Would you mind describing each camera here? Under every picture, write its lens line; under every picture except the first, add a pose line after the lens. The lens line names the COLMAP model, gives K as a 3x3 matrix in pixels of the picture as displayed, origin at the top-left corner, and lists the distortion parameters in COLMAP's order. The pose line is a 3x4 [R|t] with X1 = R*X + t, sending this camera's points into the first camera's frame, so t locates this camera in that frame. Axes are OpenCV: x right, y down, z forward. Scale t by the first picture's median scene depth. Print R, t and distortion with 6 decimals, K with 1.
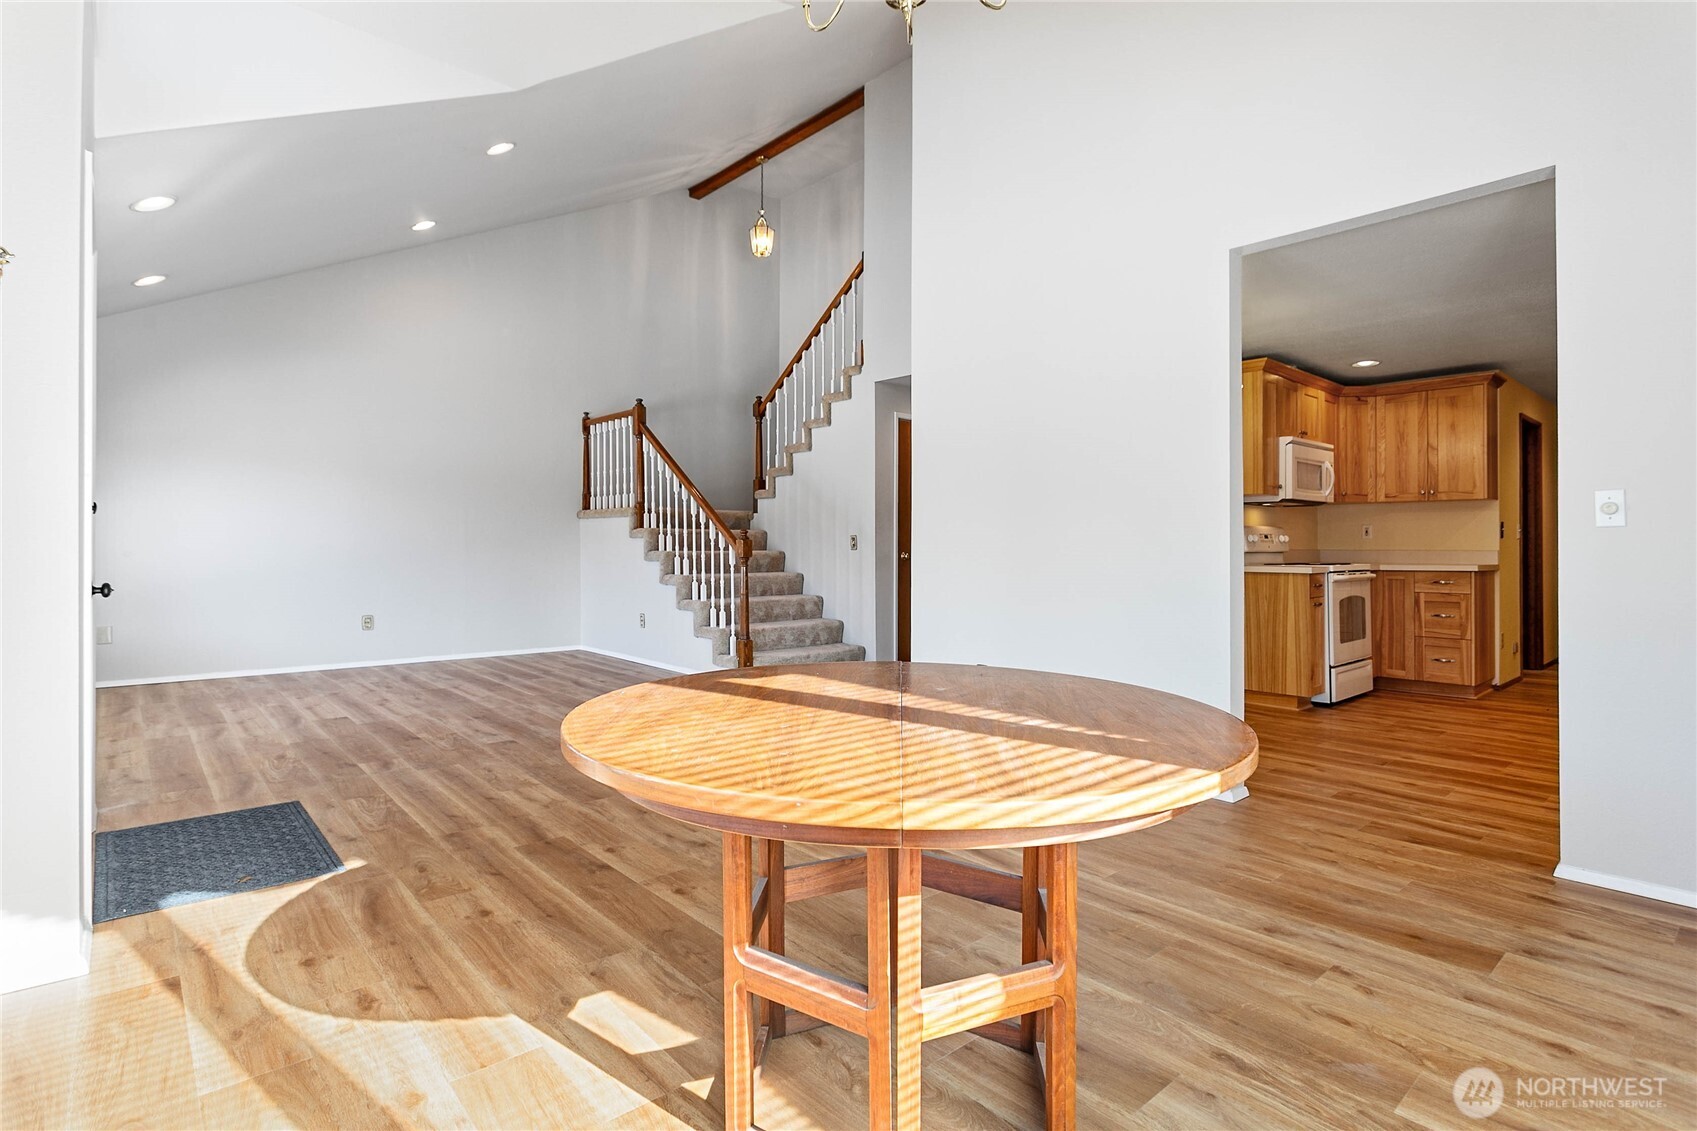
lens RADIAL K [[848.1, 0, 845.9], [0, 848.1, 552.8], [0, 0, 1]] dist [-0.005801, 0.003863]
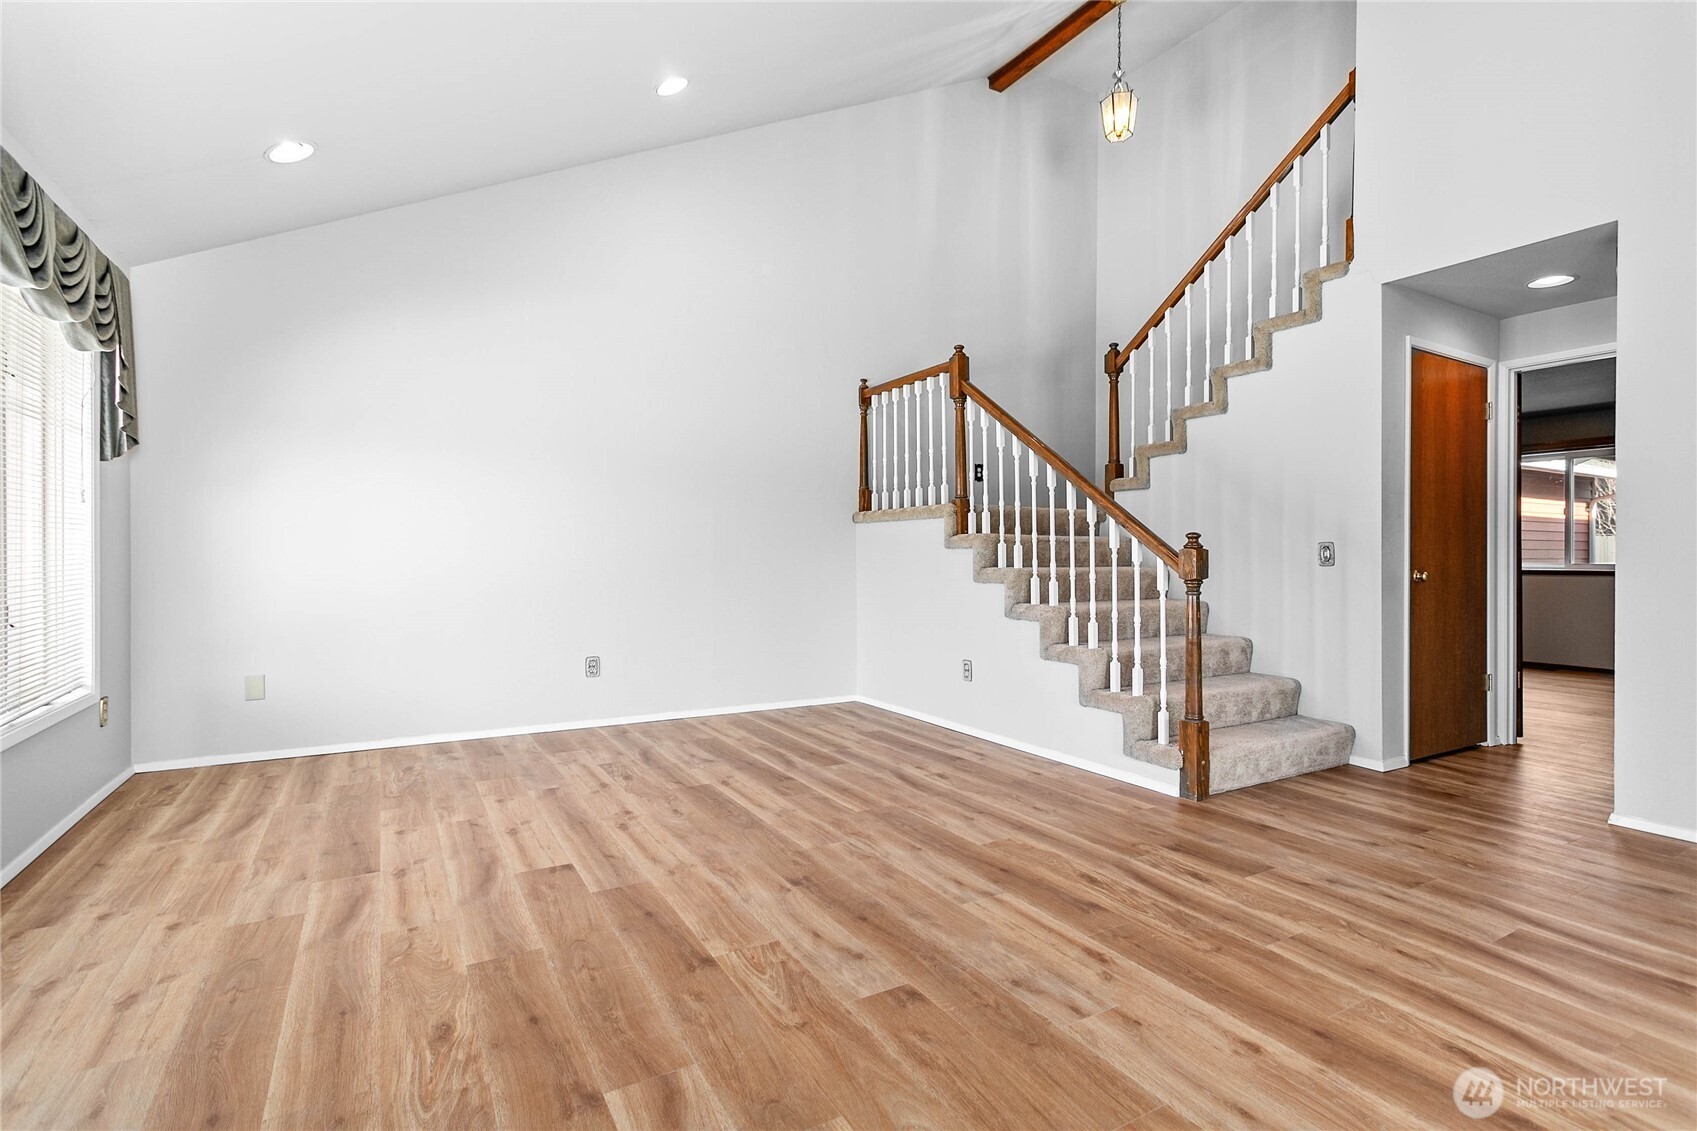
lens RADIAL K [[812.4, 0, 849.6], [0, 812.4, 560.6], [0, 0, 1]] dist [0.013779, -0.000731]
pose [[0.982129, -0.002166, -0.188199, -0.212512], [0.000686, 0.999968, -0.007929, -0.002874], [0.188210, 0.007659, 0.982099, 0.348388]]
